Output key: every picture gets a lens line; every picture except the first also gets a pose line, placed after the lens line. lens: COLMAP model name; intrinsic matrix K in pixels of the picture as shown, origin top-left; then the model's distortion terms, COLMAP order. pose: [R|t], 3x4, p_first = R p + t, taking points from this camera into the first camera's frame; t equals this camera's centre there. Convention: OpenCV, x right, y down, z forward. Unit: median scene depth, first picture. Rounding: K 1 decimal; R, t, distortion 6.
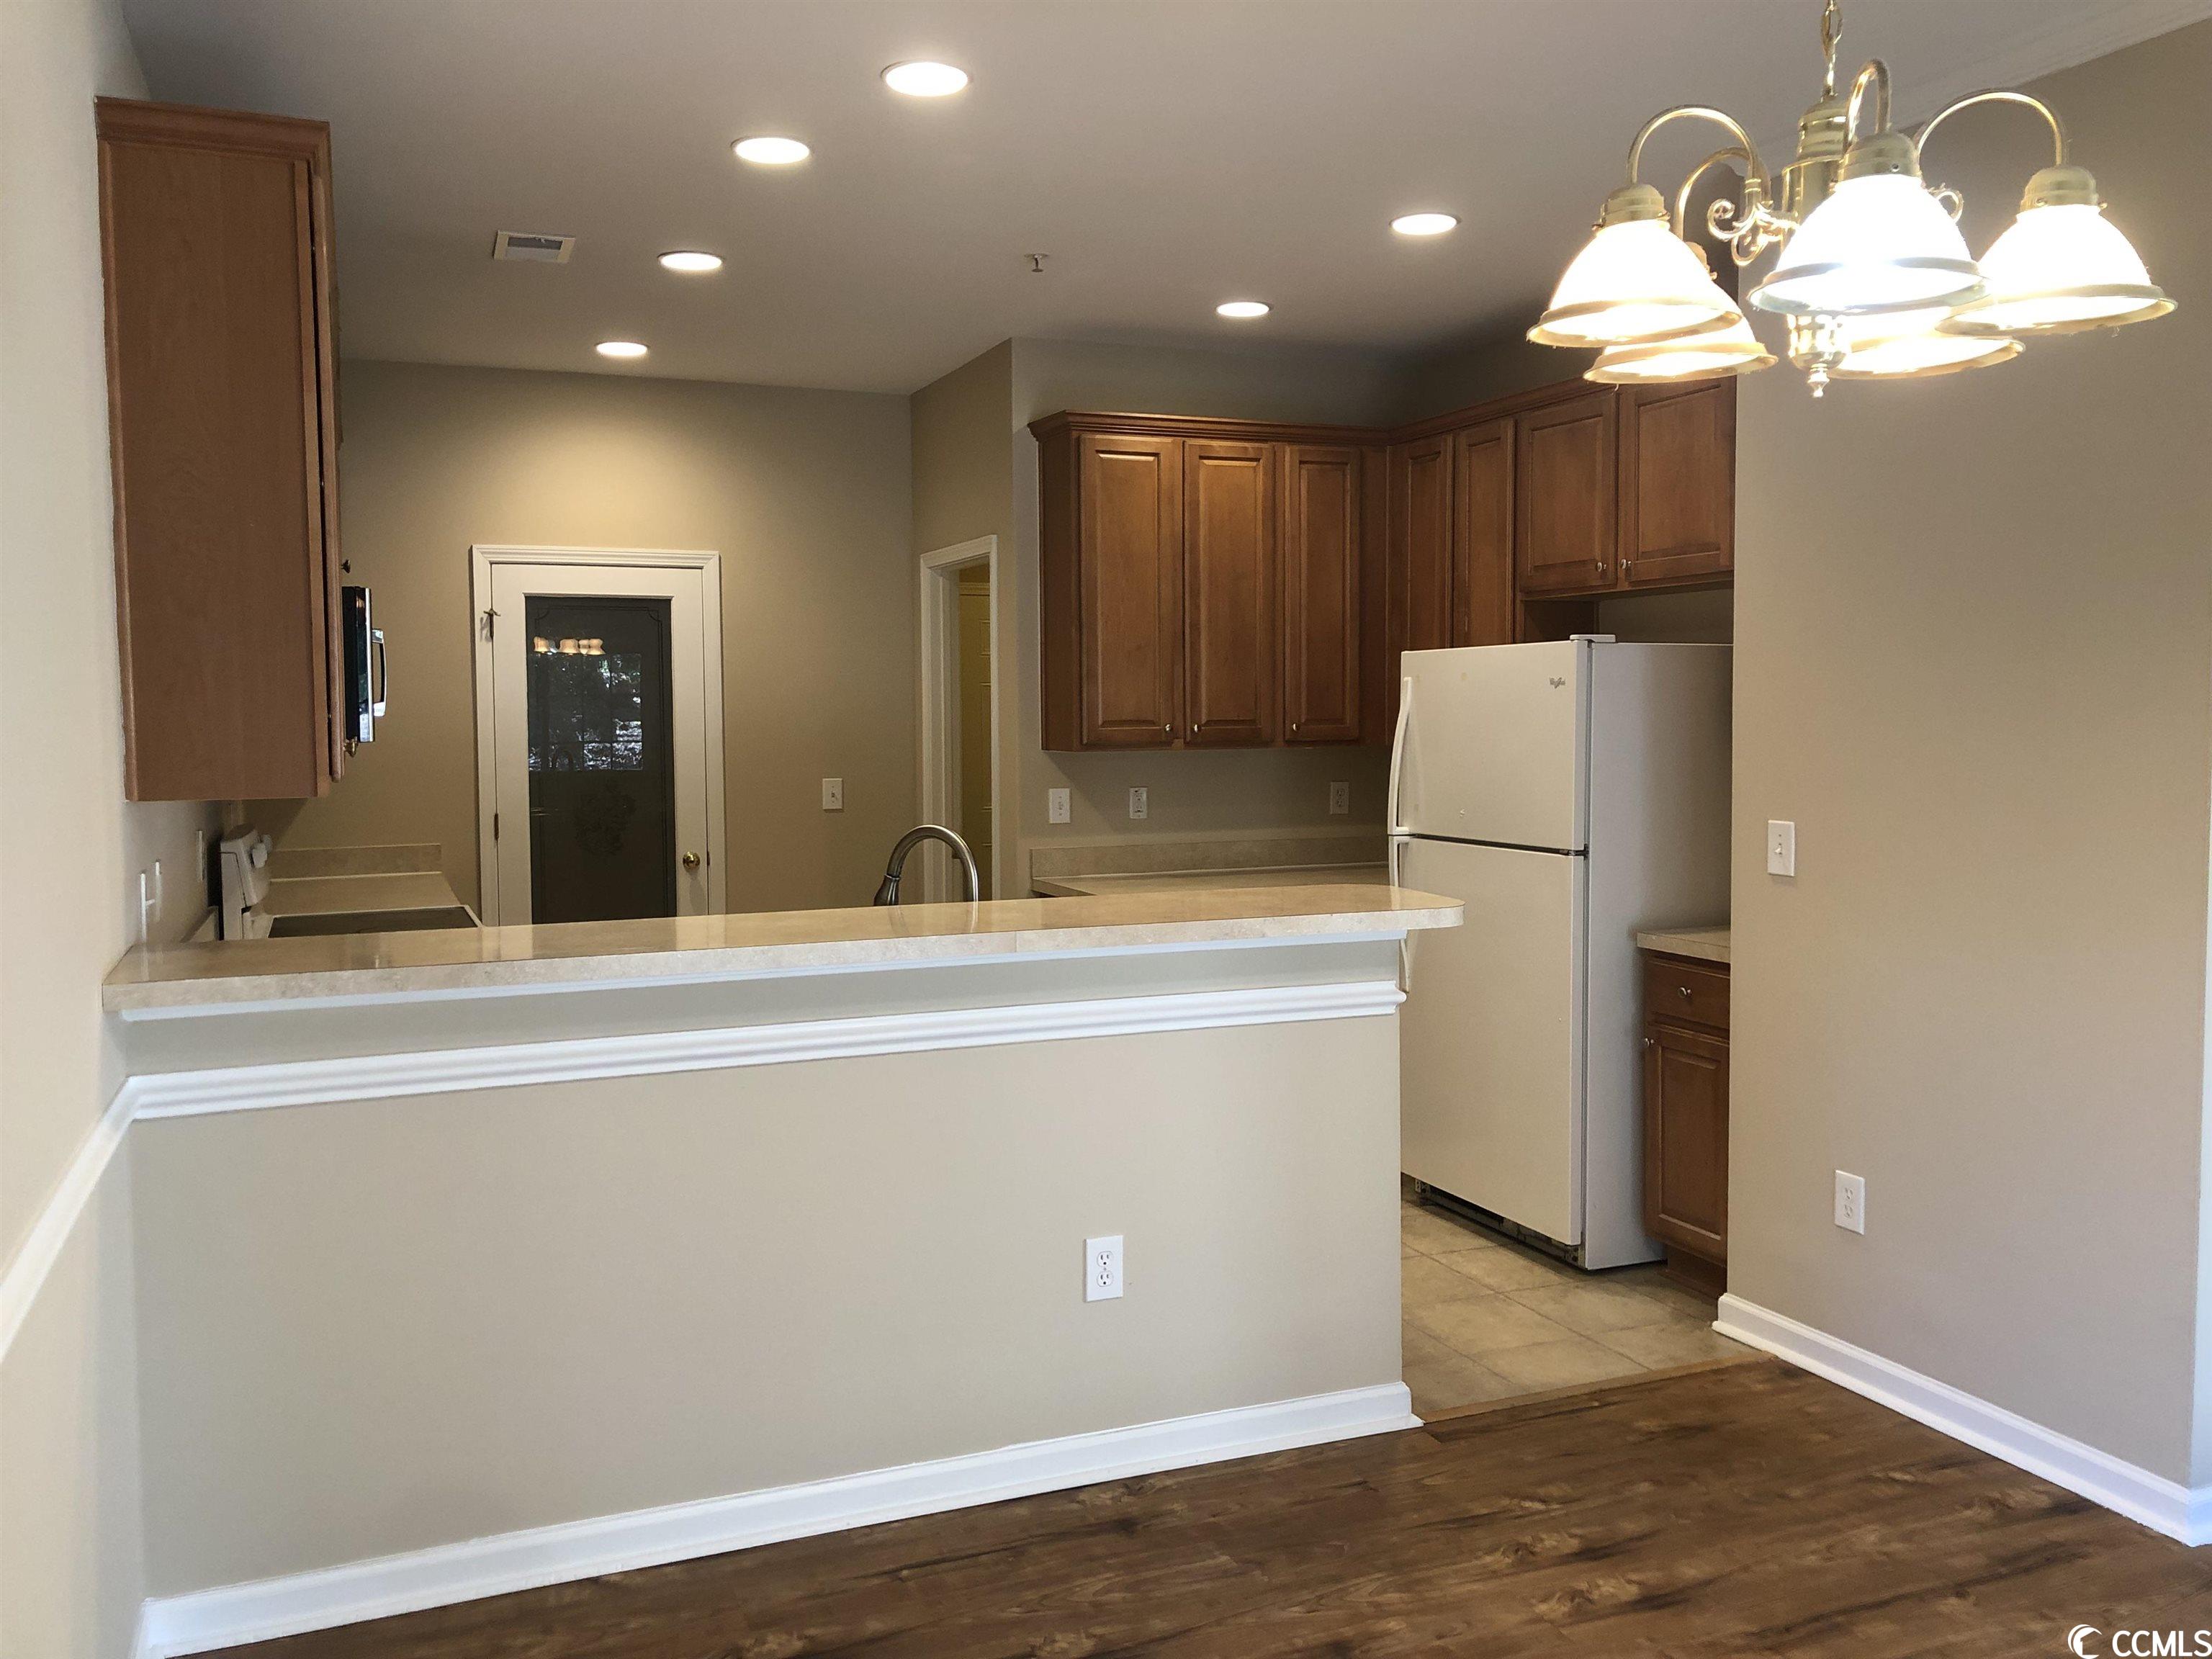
lens RADIAL K [[1817.4, 0, 1118.8], [0, 1817.4, 819.9], [0, 0, 1]] dist [0.054602, -0.051034]
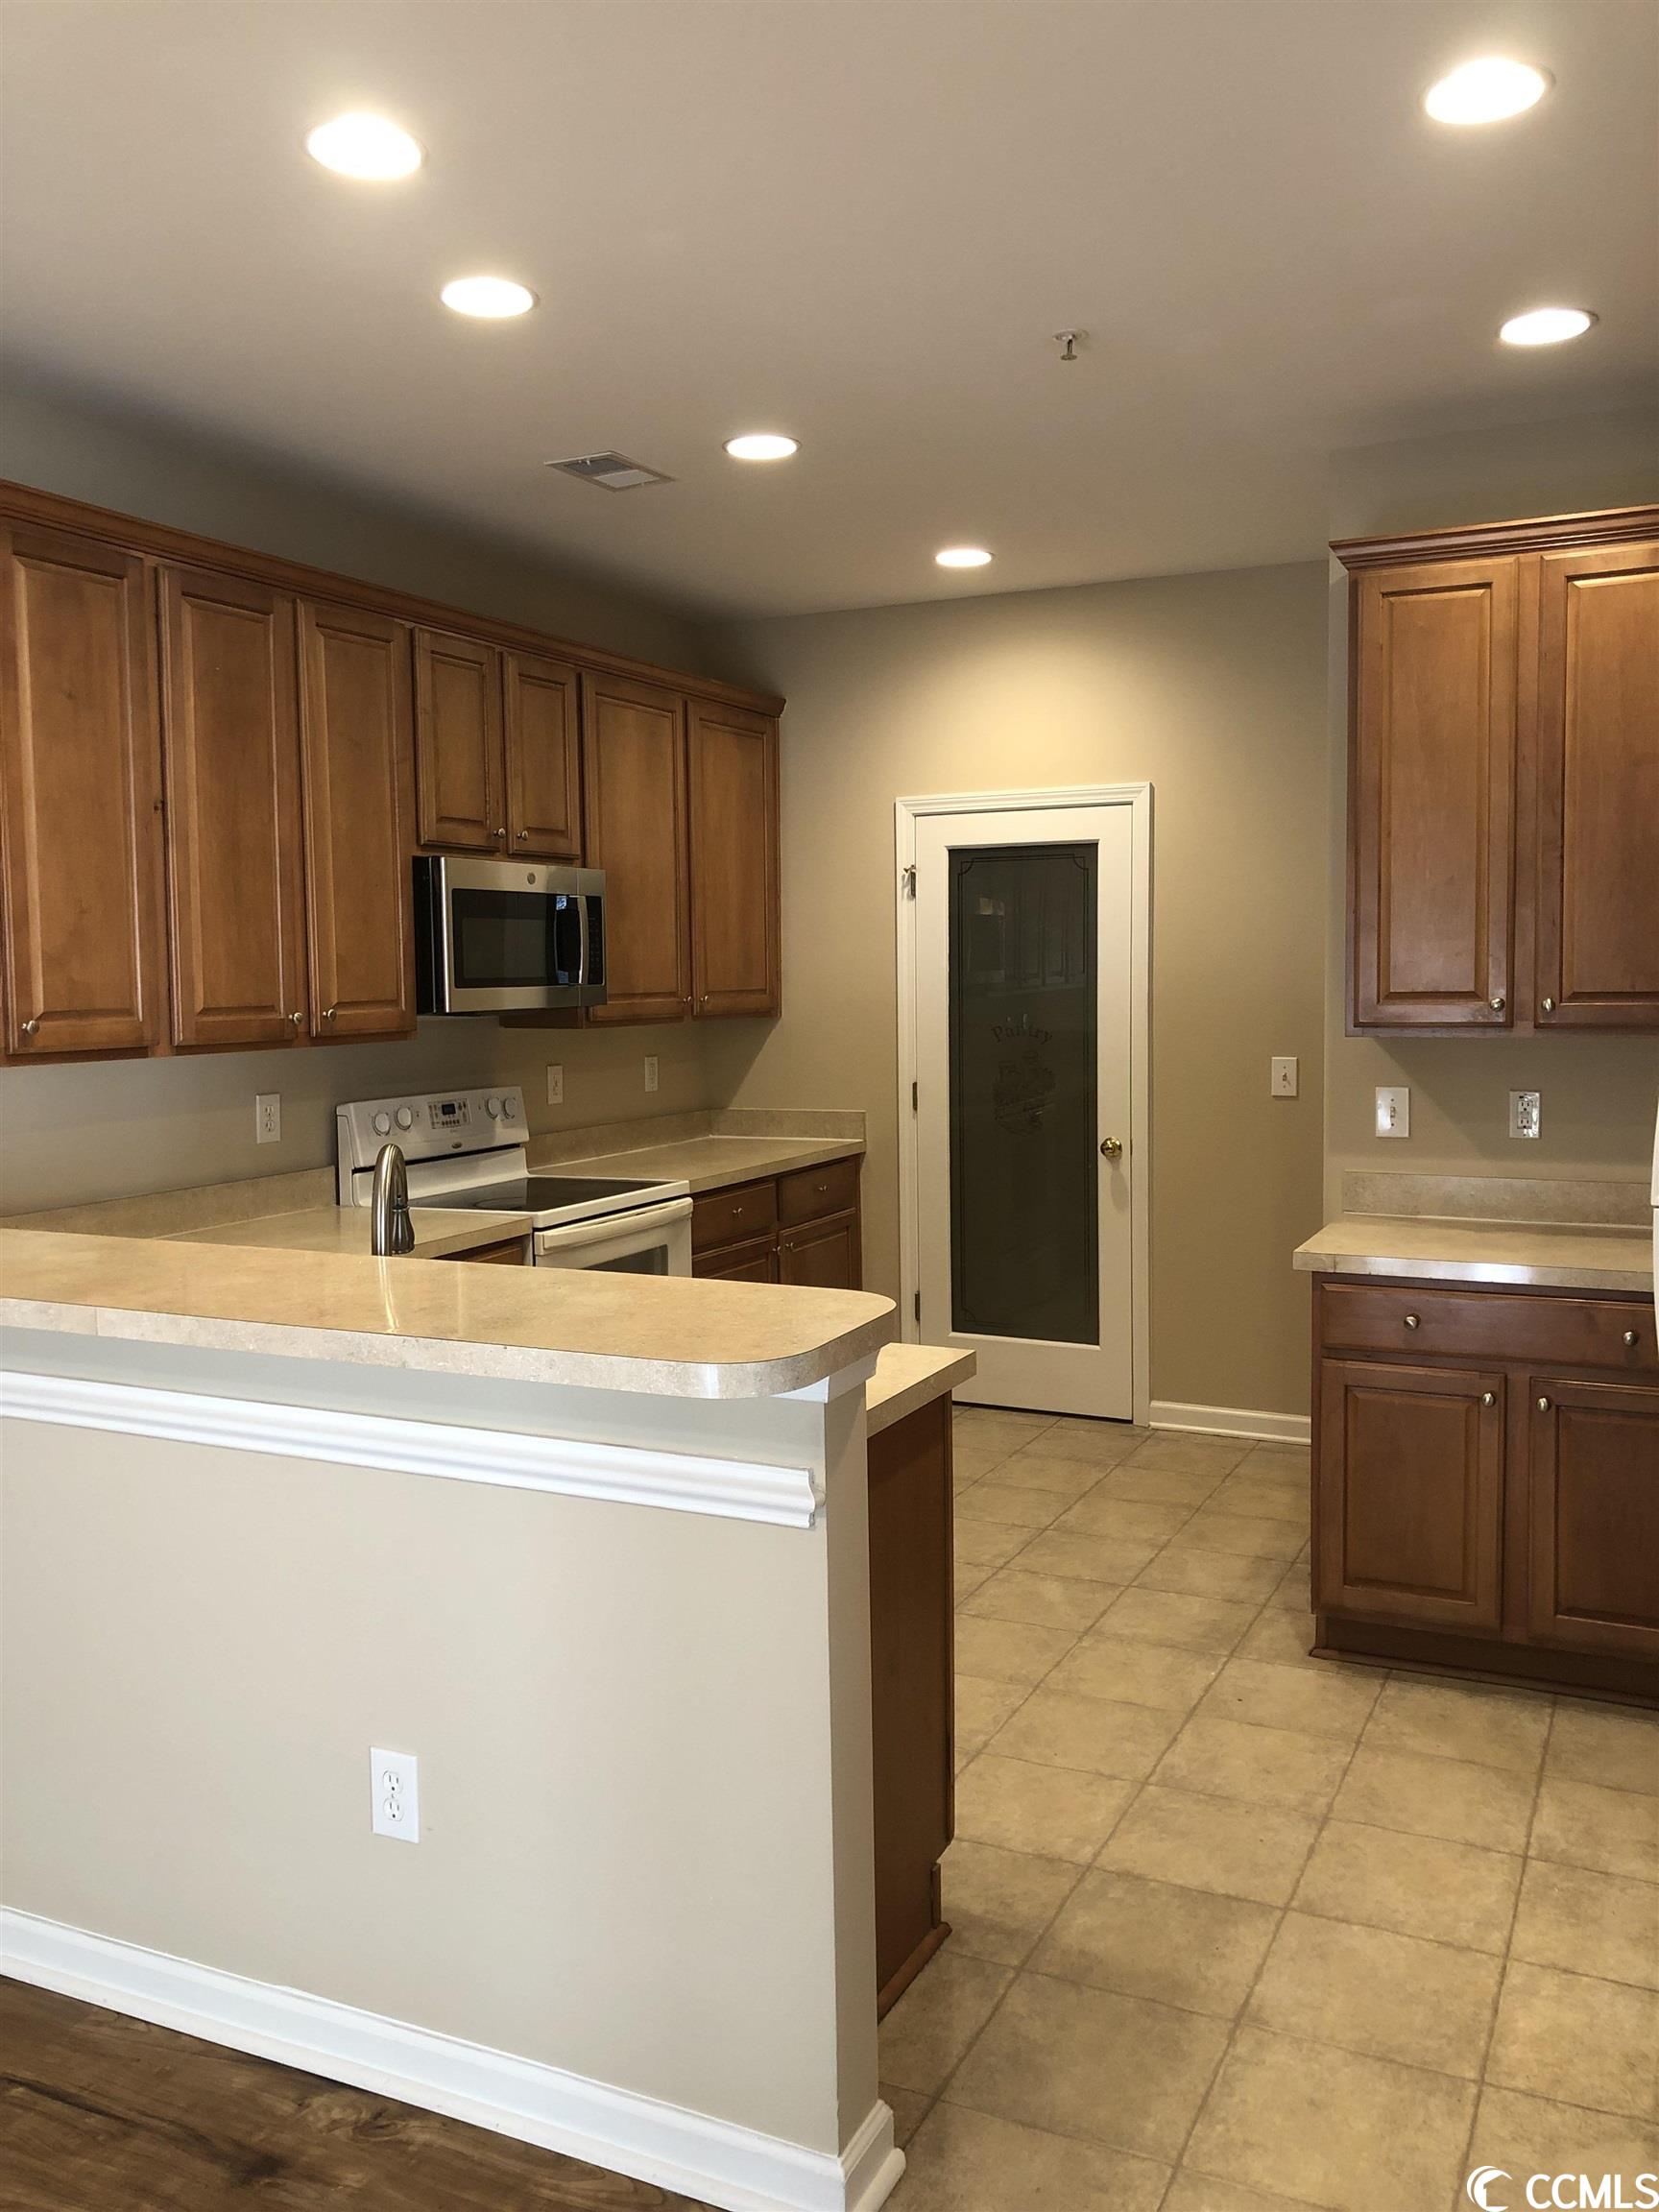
lens RADIAL K [[1817.4, 0, 824.4], [0, 1817.4, 1100.9], [0, 0, 1]] dist [0.054602, -0.051034]
pose [[0.661526, 0.053913, -0.747981, 0.462418], [-0.036540, 0.998545, 0.039657, -0.042112], [0.749031, 0.001097, 0.662534, 0.490176]]
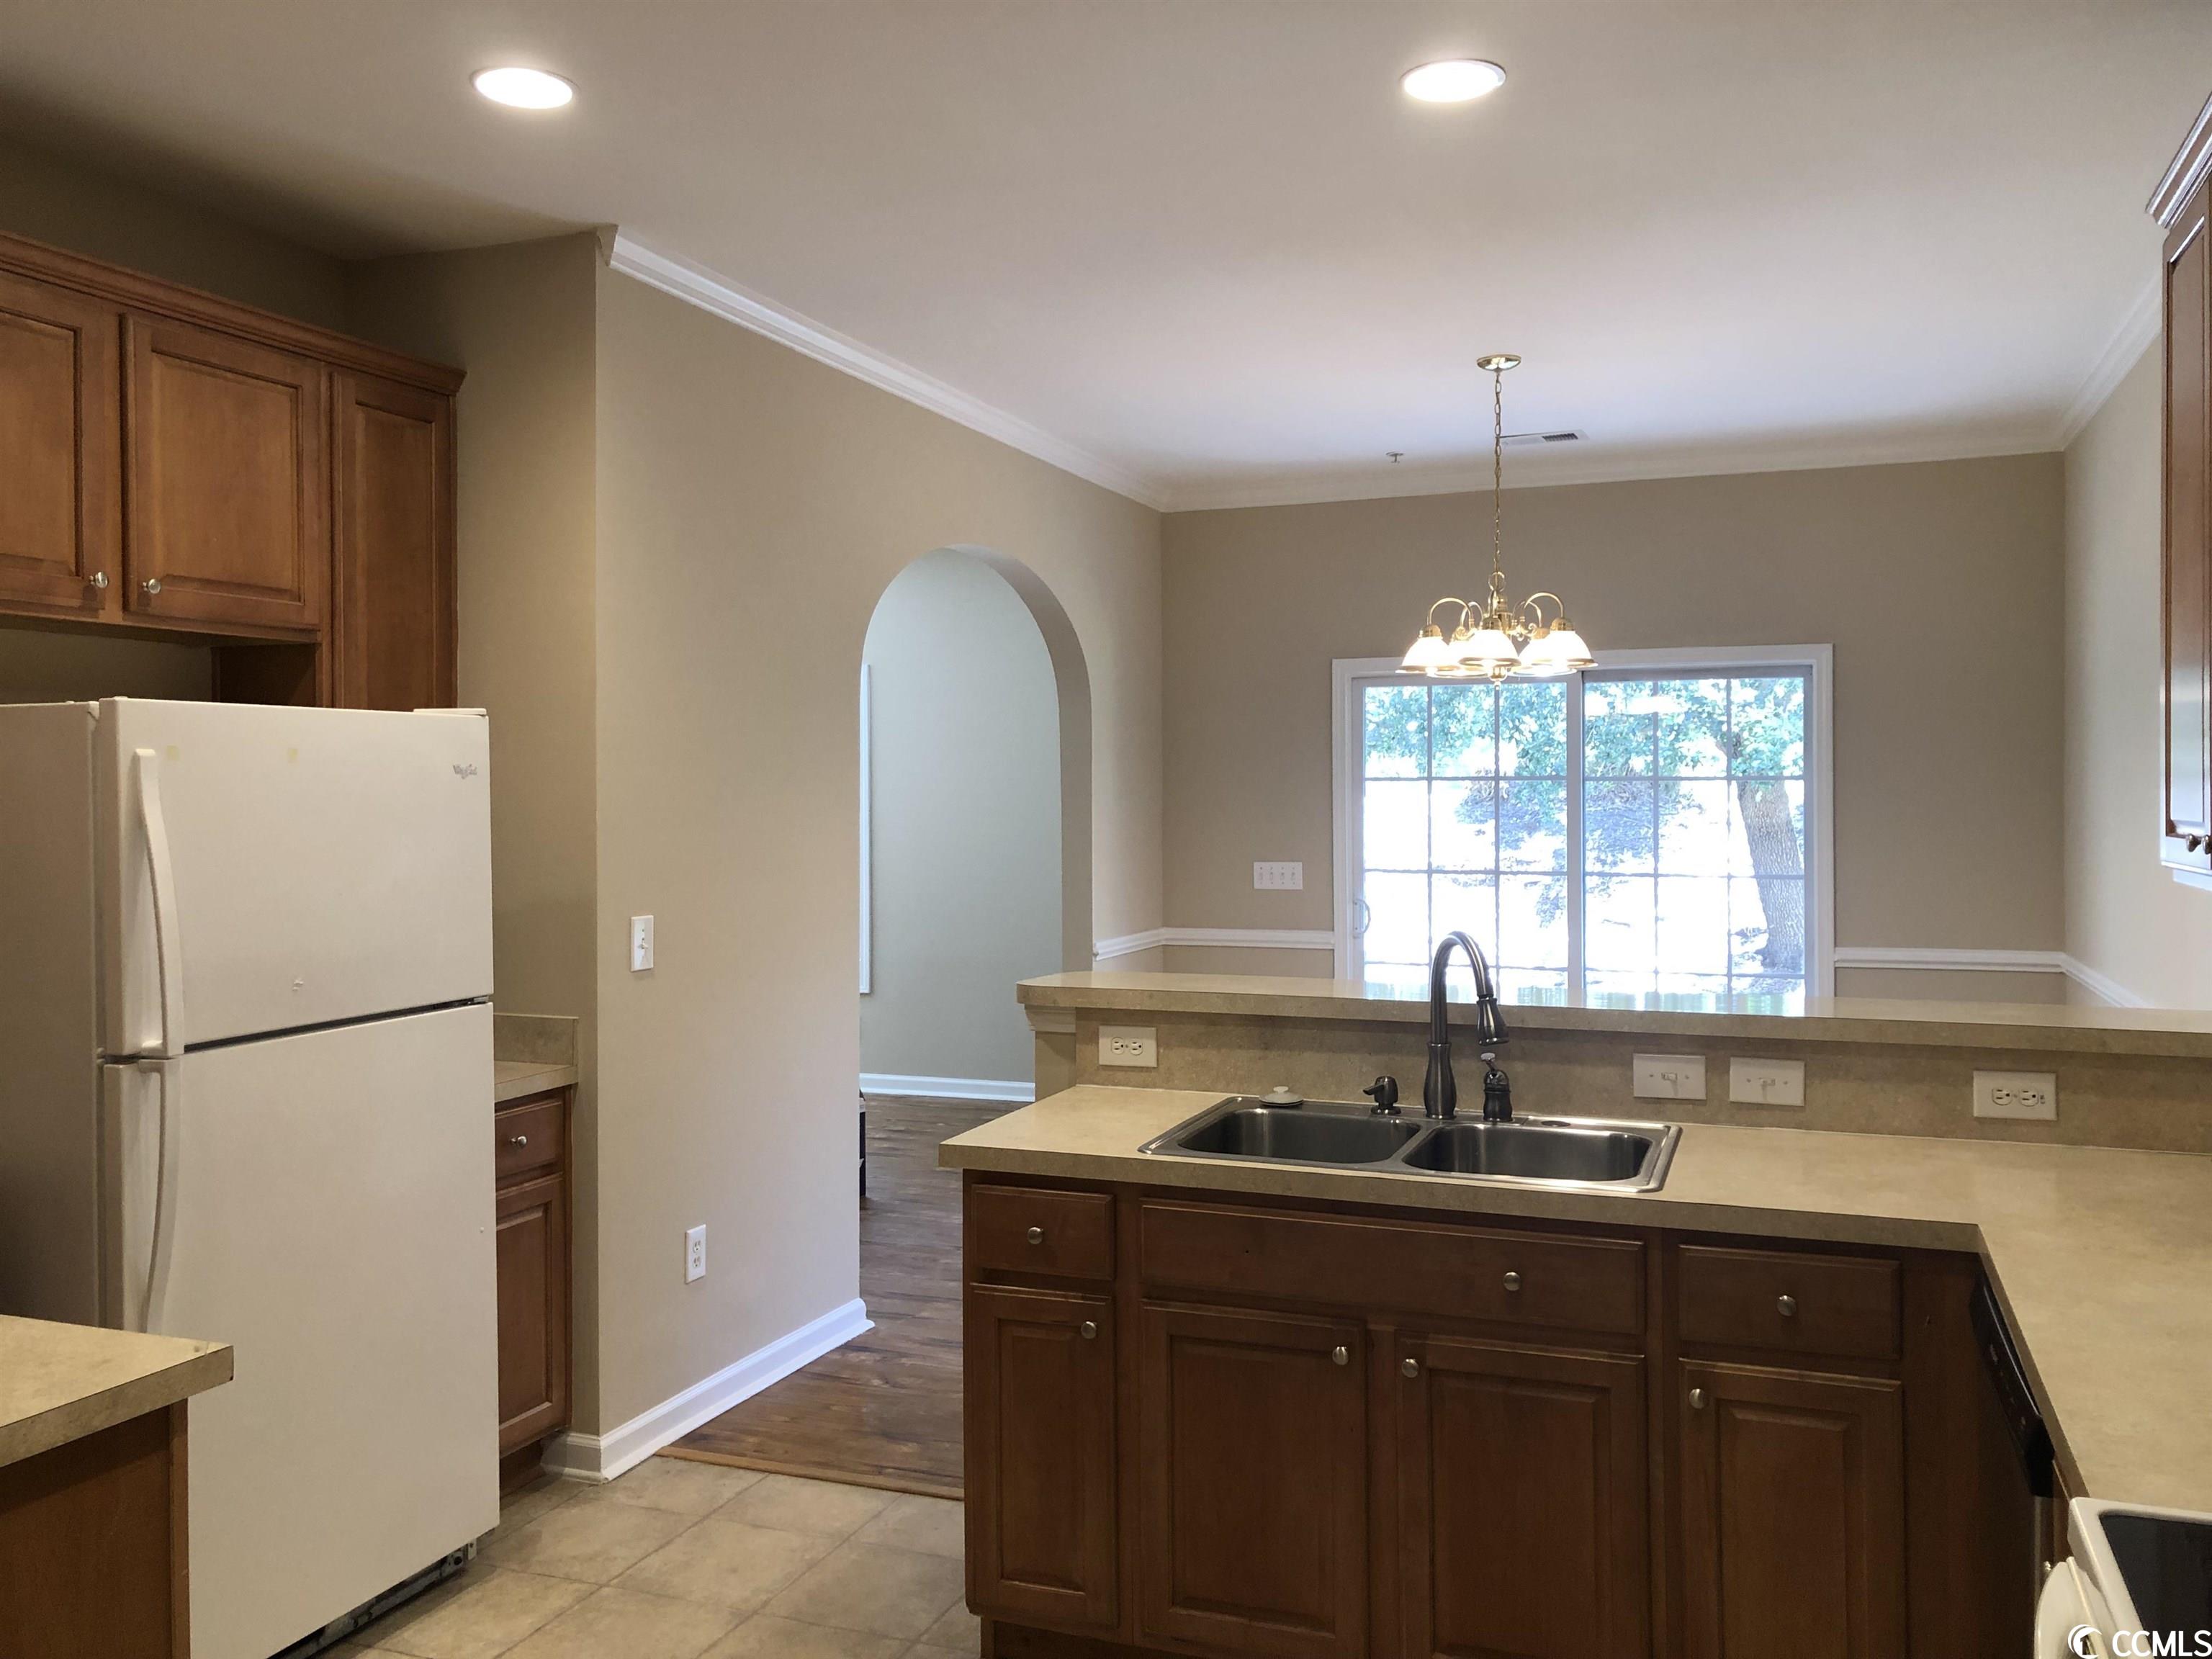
lens RADIAL K [[1817.4, 0, 1099.7], [0, 1817.4, 812.2], [0, 0, 1]] dist [0.054602, -0.051034]
pose [[-0.719291, 0.002638, 0.694703, -0.454358], [0.053358, 0.997249, 0.051460, -0.083251], [-0.692656, 0.074083, -0.717453, 1.355131]]
